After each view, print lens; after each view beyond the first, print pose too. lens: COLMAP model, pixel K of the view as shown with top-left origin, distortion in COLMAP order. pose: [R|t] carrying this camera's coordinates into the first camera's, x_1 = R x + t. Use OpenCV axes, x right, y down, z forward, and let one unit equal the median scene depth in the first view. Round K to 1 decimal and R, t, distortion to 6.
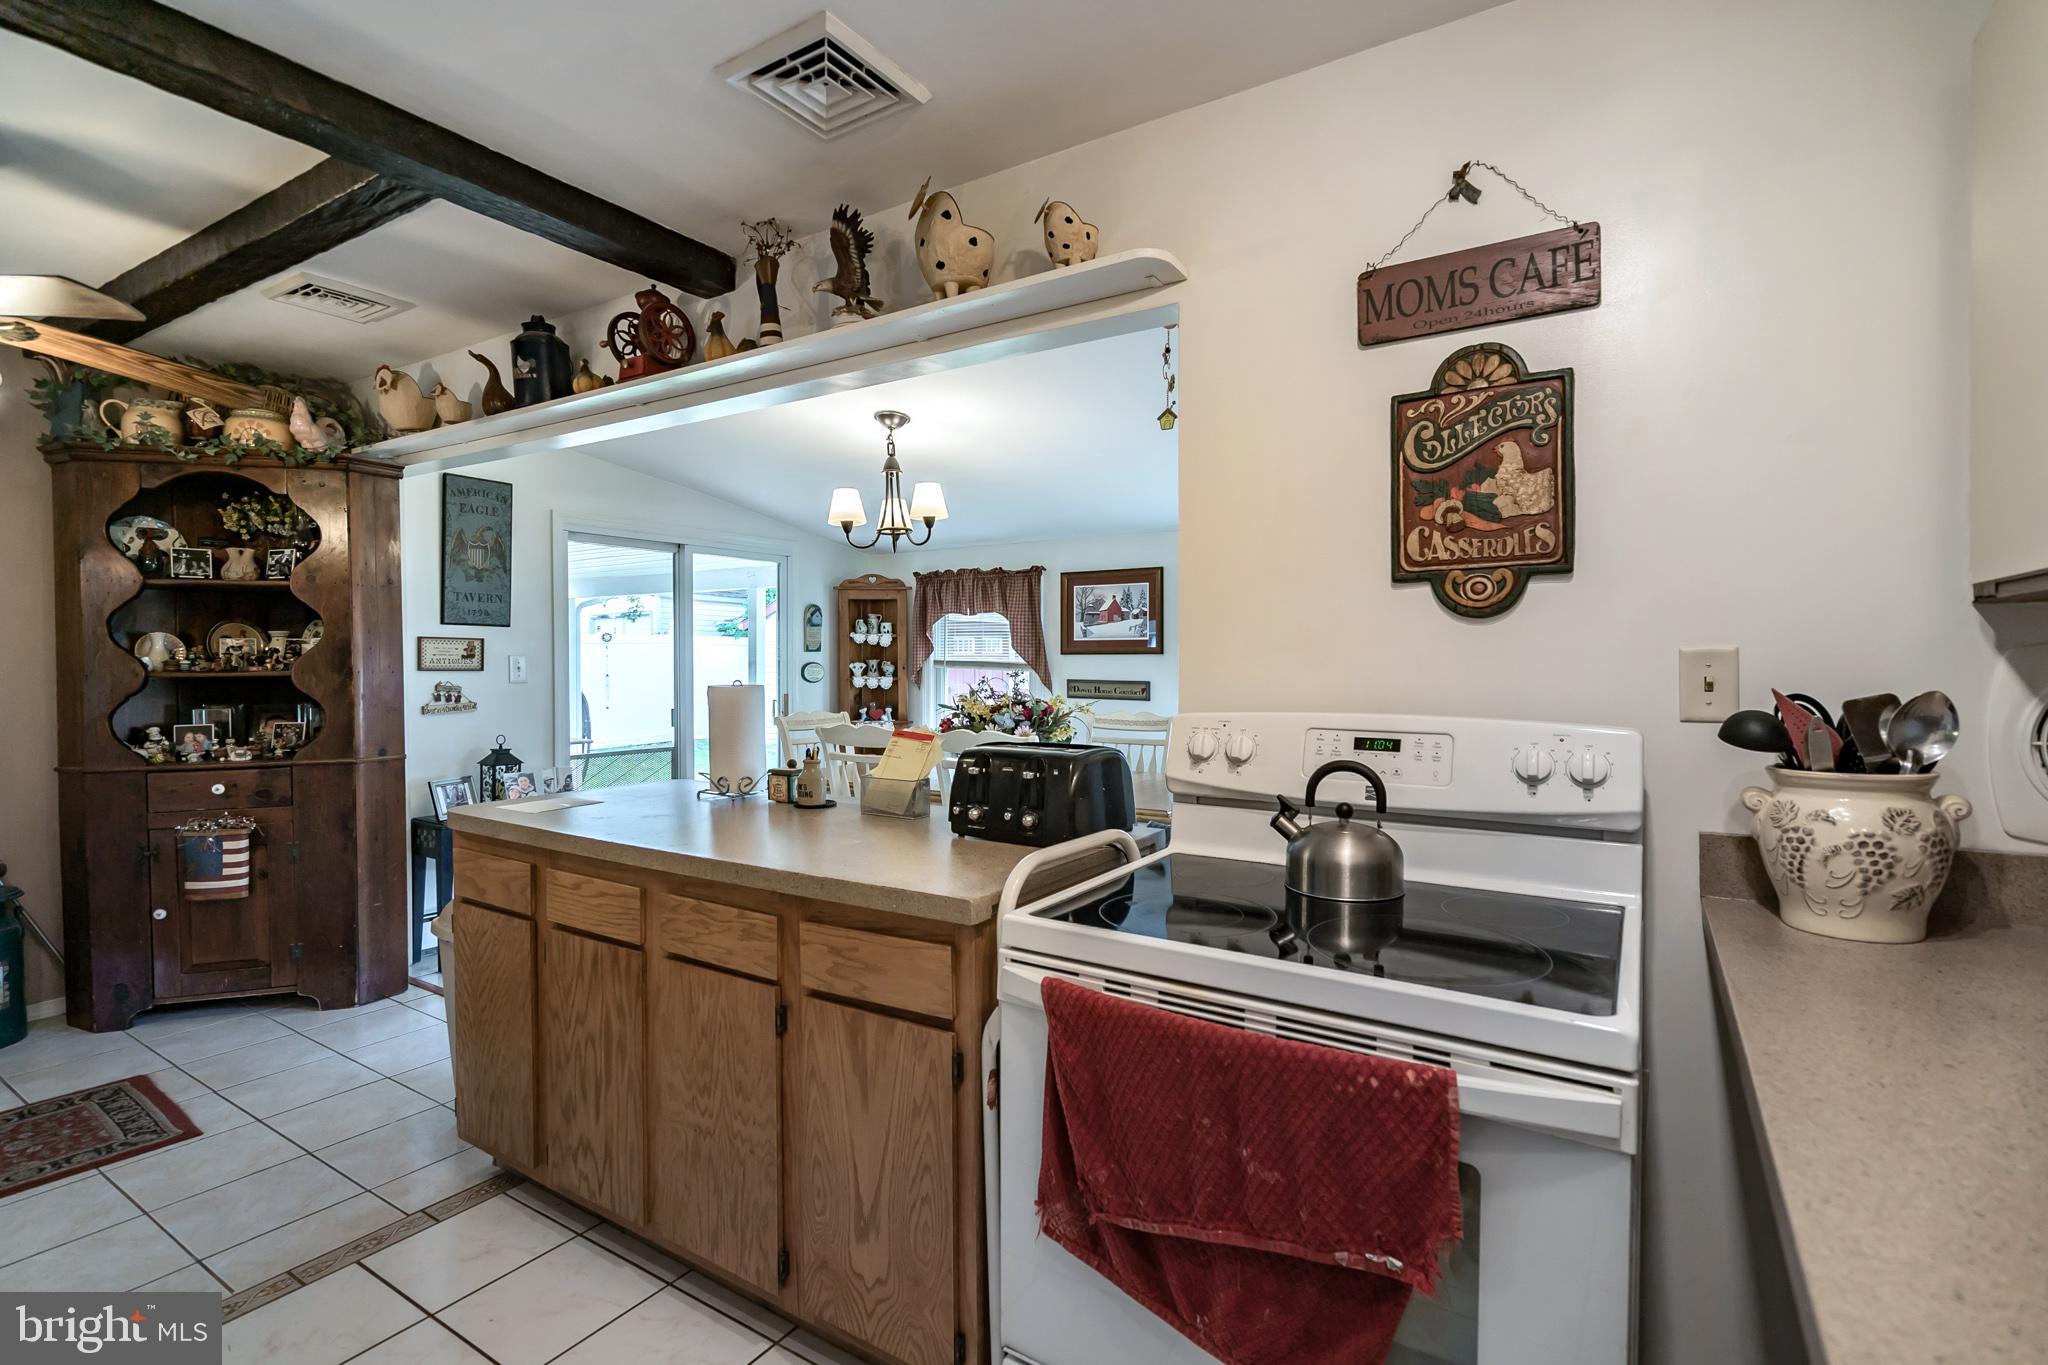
lens RADIAL K [[938.5, 0, 1029.5], [0, 938.5, 676.4], [0, 0, 1]] dist [-0.000139, 0.000528]
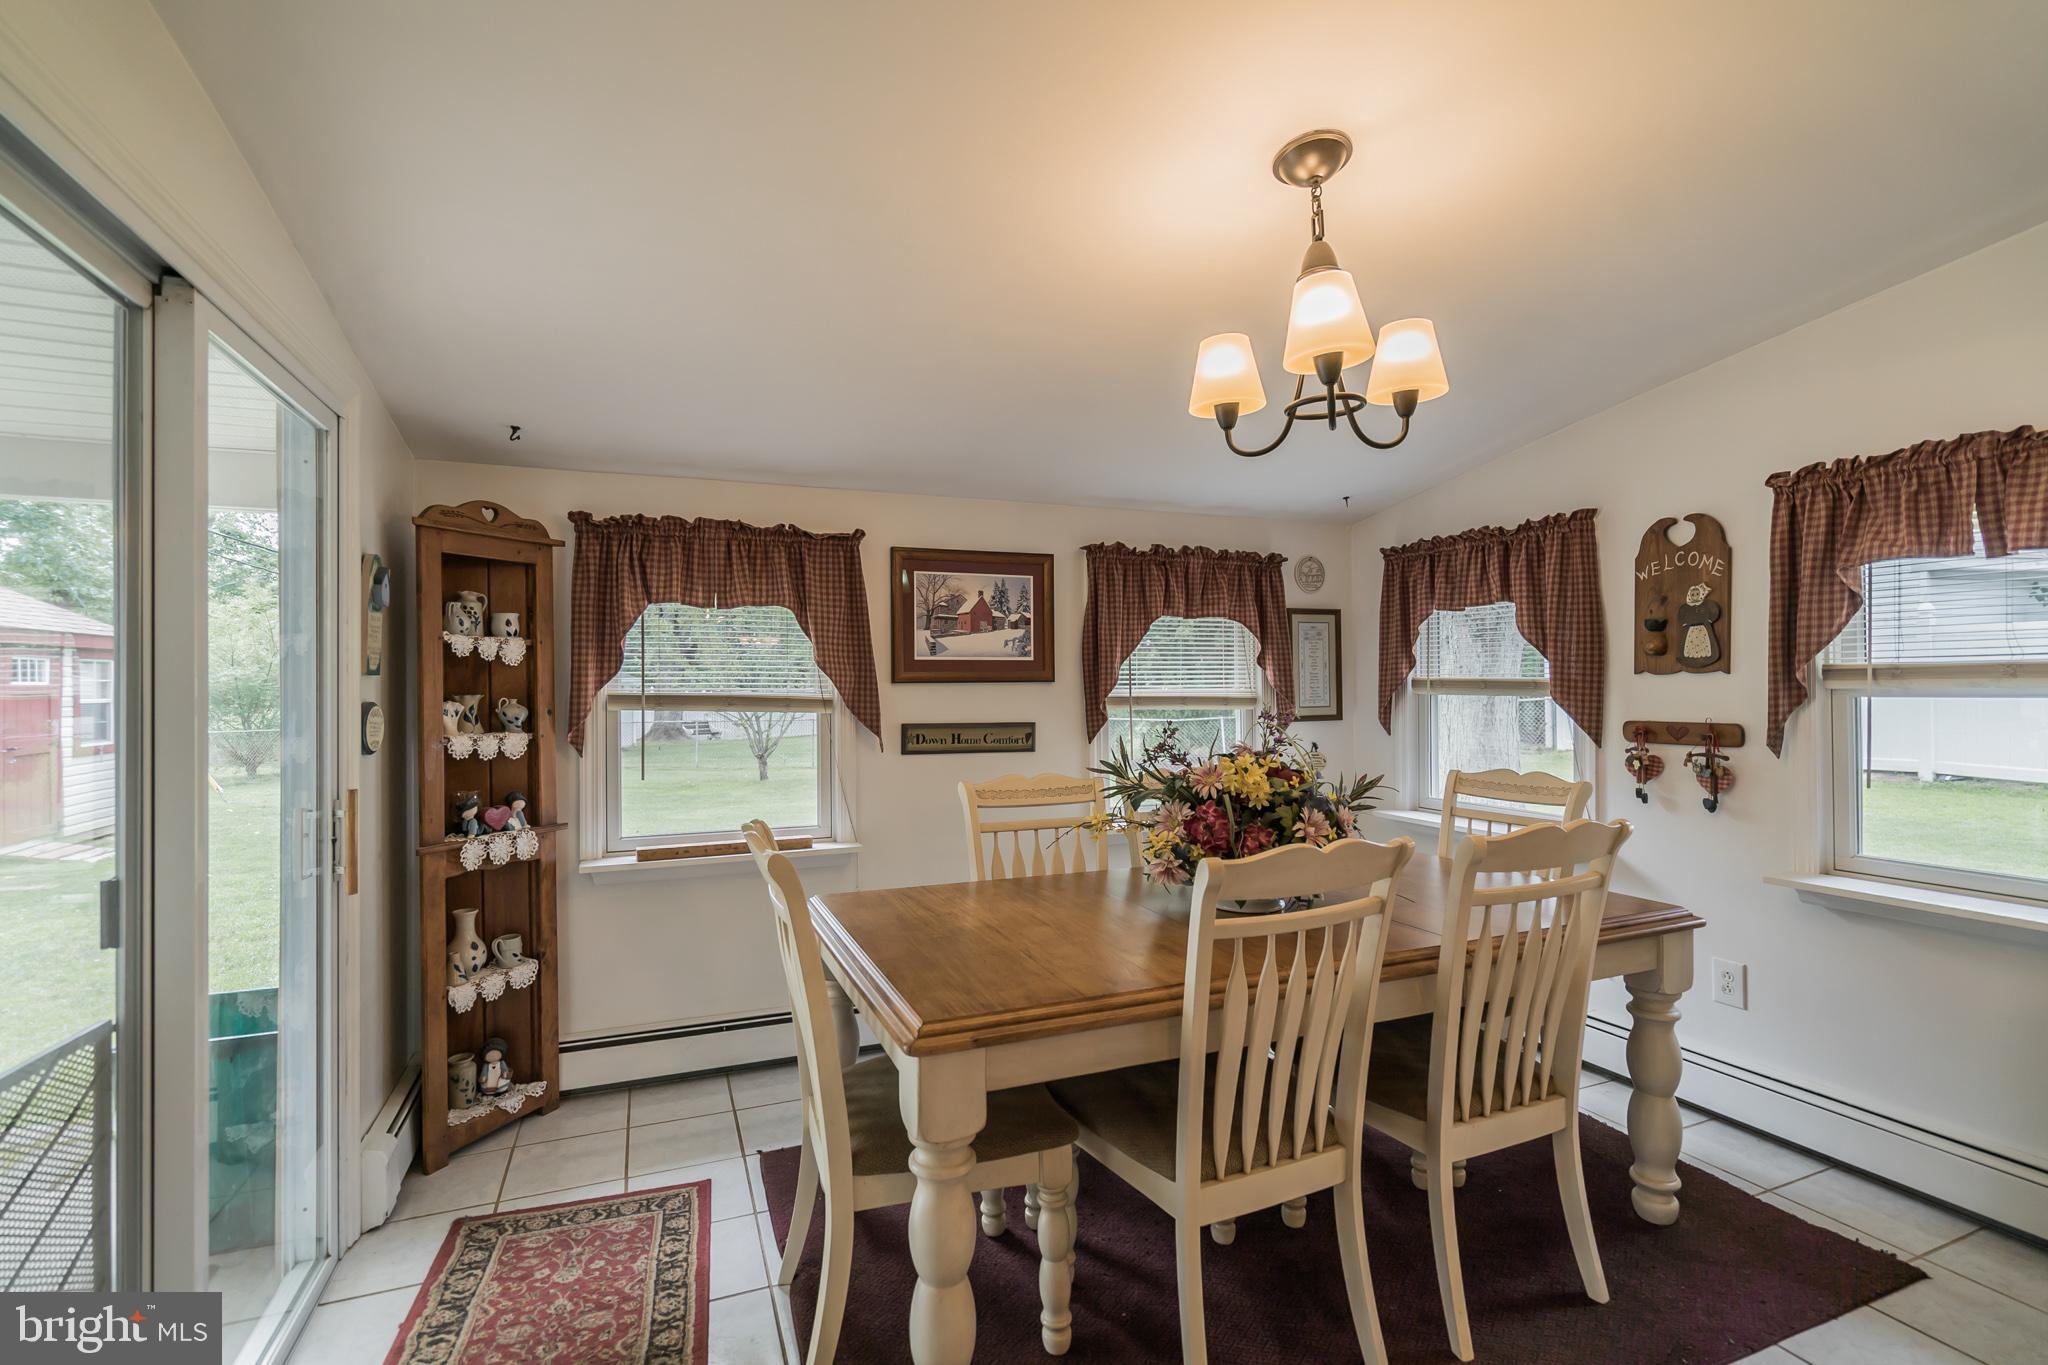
lens RADIAL K [[938.5, 0, 1017.6], [0, 938.5, 682.6], [0, 0, 1]] dist [-0.000139, 0.000528]
pose [[0.600026, -0.000707, 0.799981, -0.399106], [0.020406, 0.999688, -0.014422, -0.013103], [-0.799721, 0.024978, 0.599853, 0.575432]]
